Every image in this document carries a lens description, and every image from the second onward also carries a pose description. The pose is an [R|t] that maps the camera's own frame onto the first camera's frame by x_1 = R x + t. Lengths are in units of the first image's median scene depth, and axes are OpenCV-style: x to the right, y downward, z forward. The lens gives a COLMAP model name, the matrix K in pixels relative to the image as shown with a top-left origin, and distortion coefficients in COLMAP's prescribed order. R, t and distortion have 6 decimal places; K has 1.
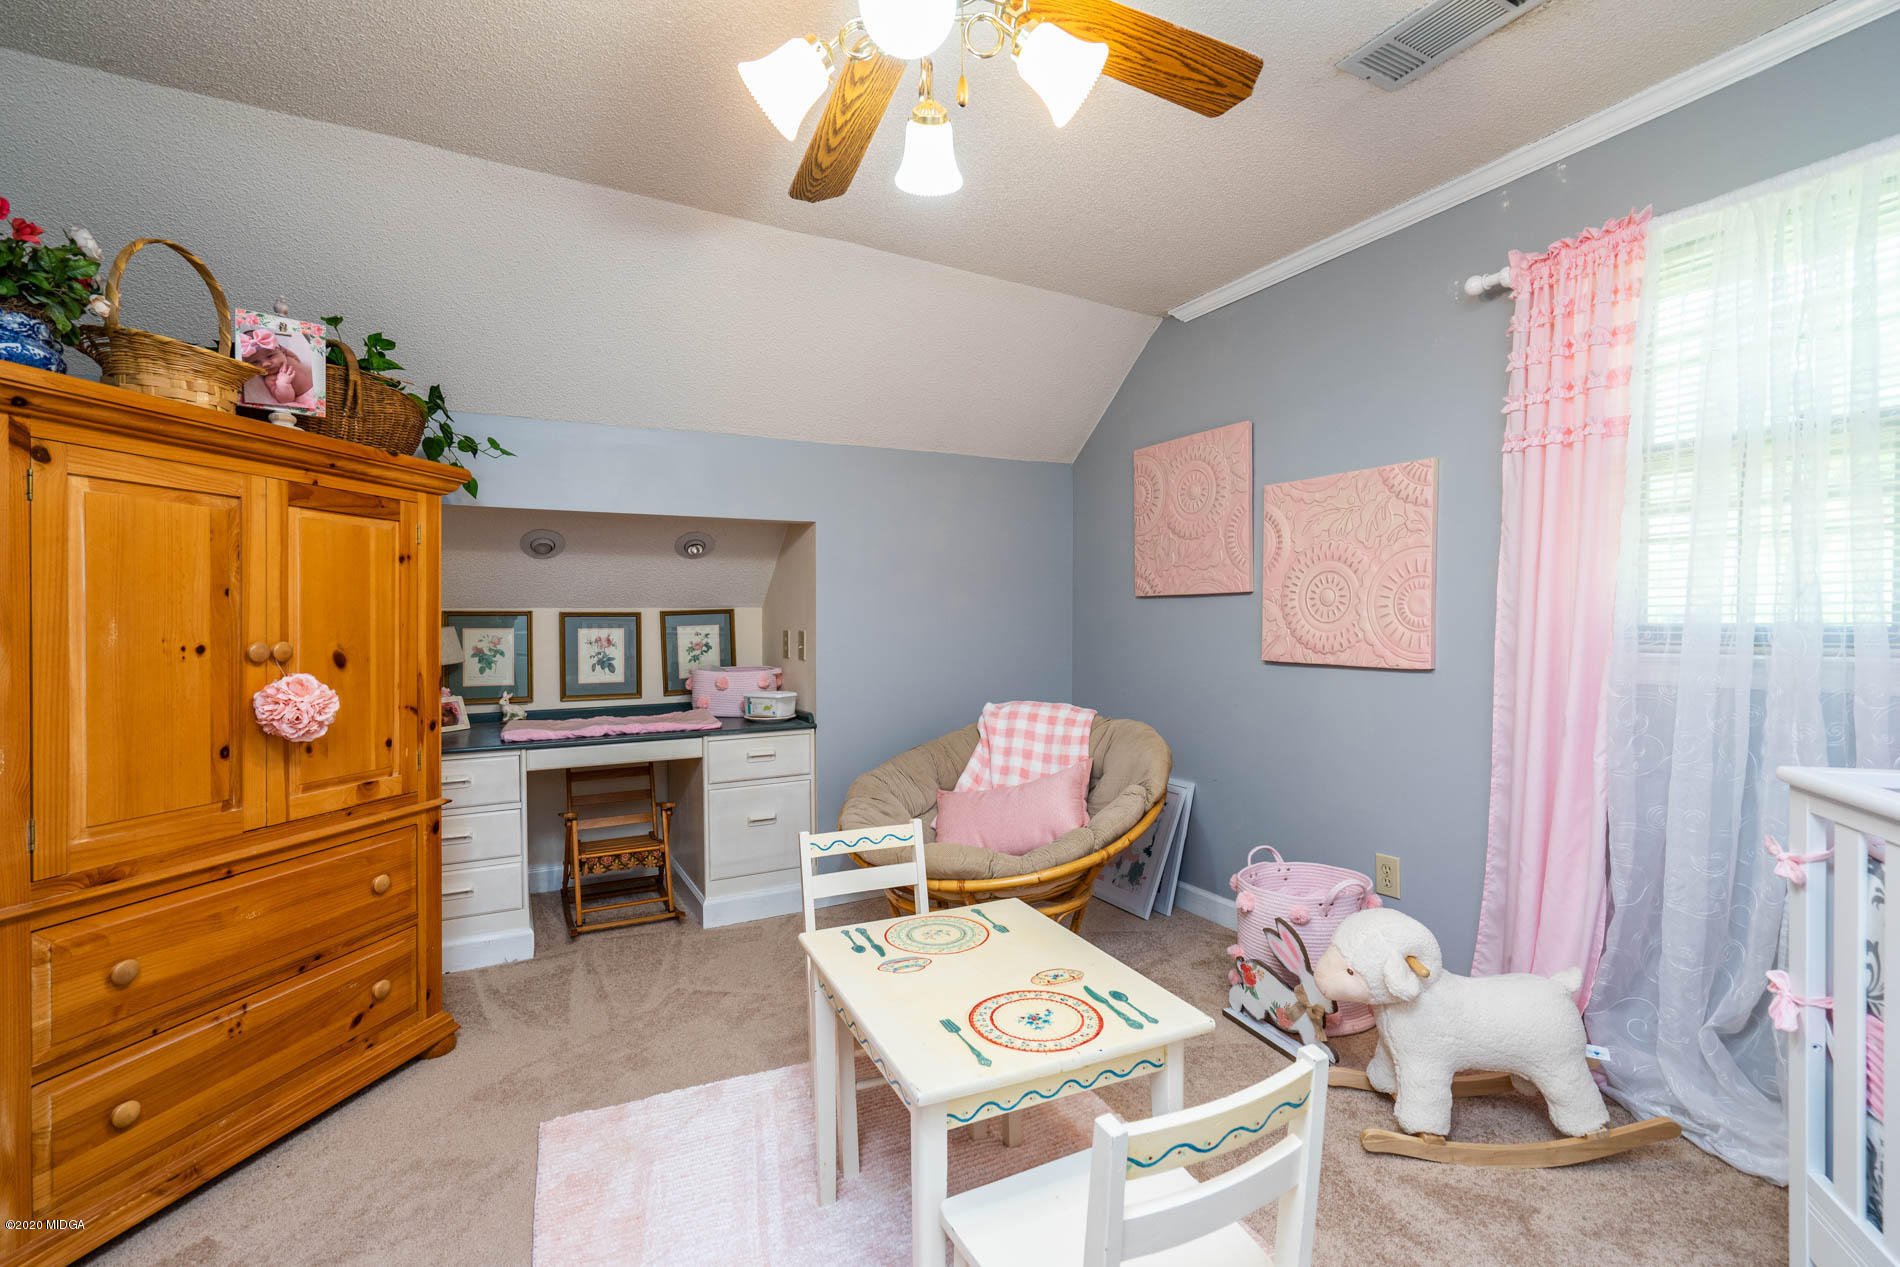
lens RADIAL K [[862.4, 0, 944.9], [0, 862.4, 628.7], [0, 0, 1]] dist [-0.000607, 0.000598]
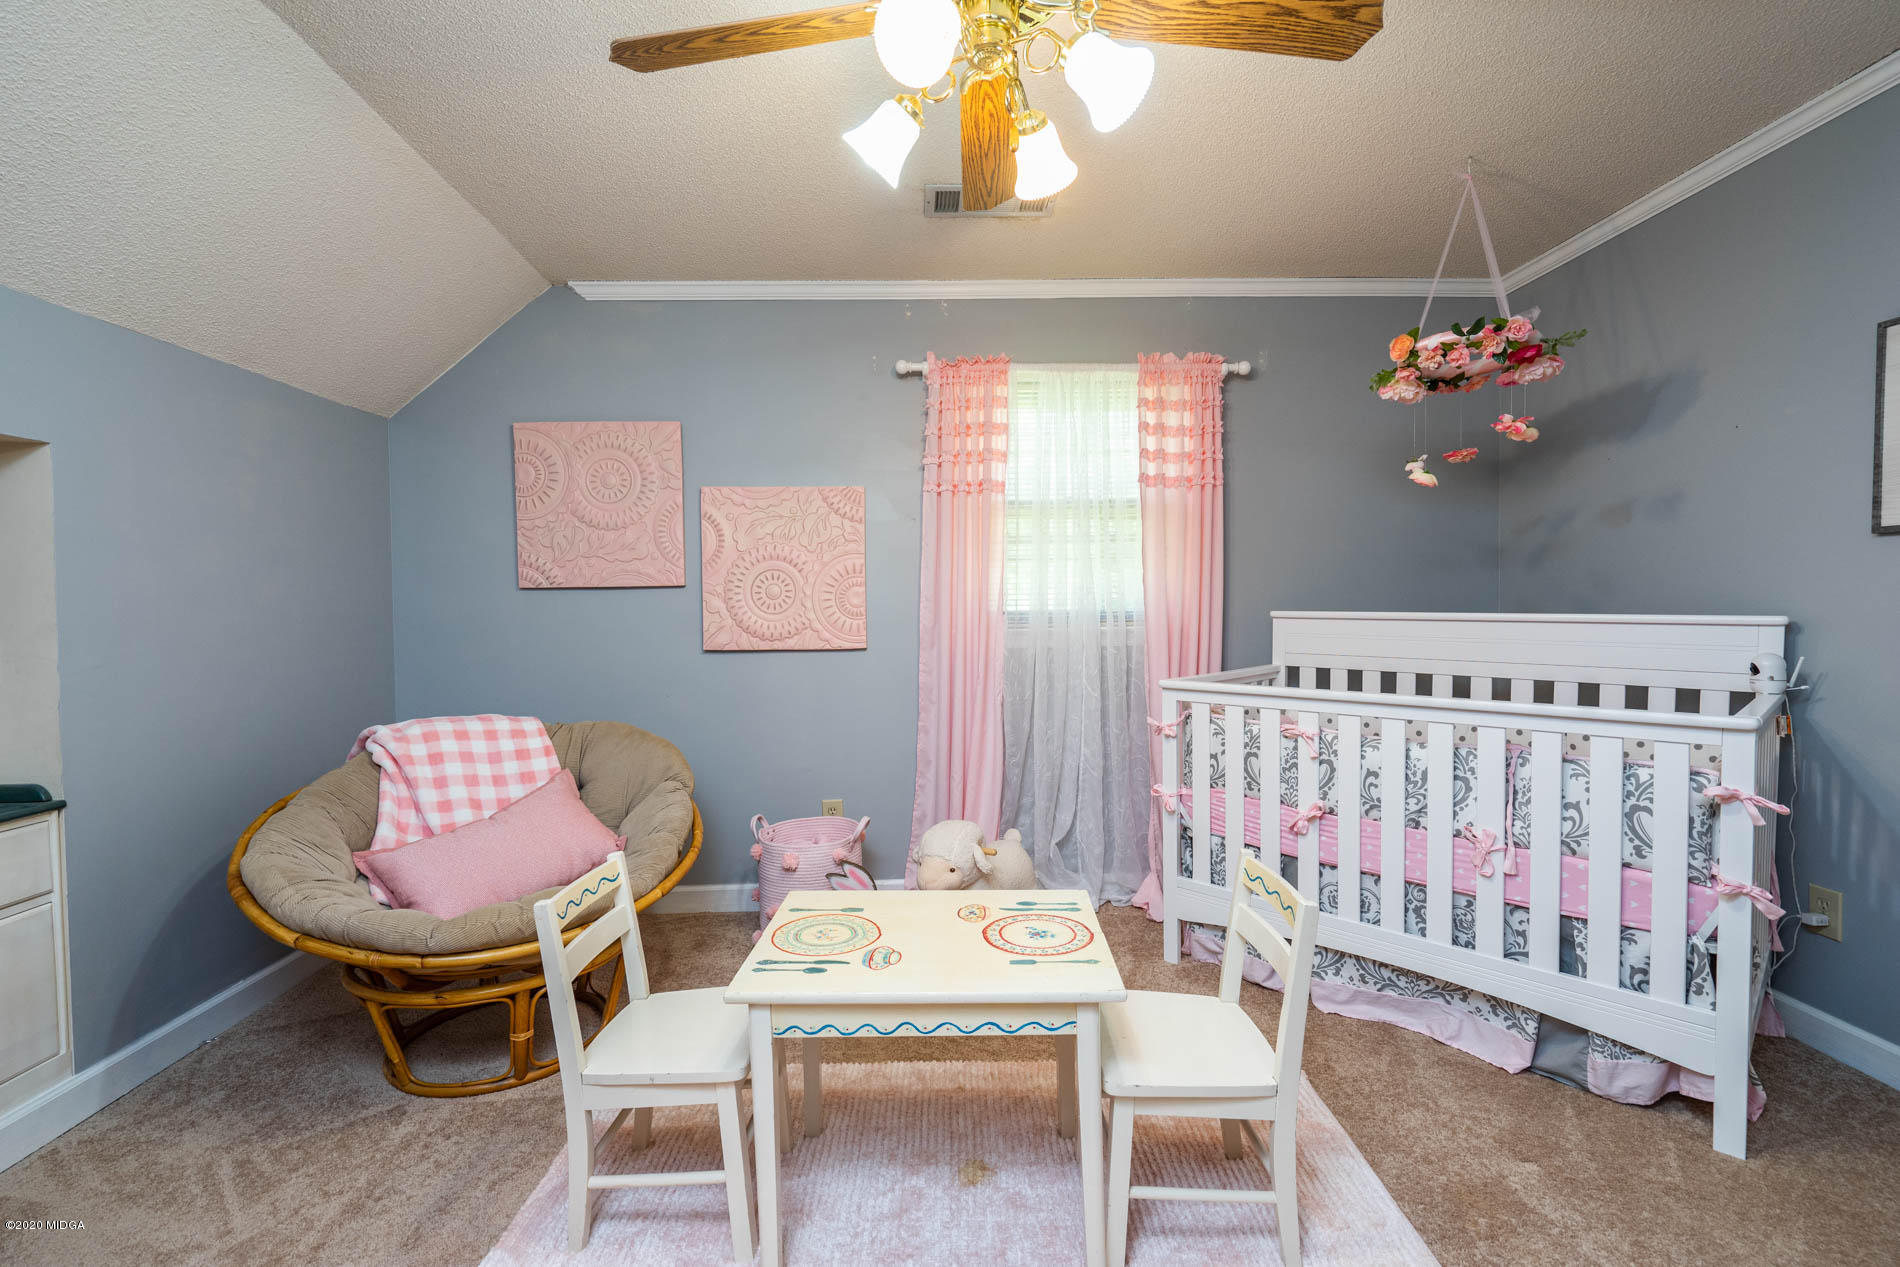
lens RADIAL K [[862.4, 0, 943.9], [0, 862.4, 627.5], [0, 0, 1]] dist [-0.000607, 0.000598]
pose [[0.437862, -0.019032, 0.898841, -0.486297], [0.021602, 0.999710, 0.010644, 0.004210], [-0.898783, 0.014756, 0.438146, 0.276860]]
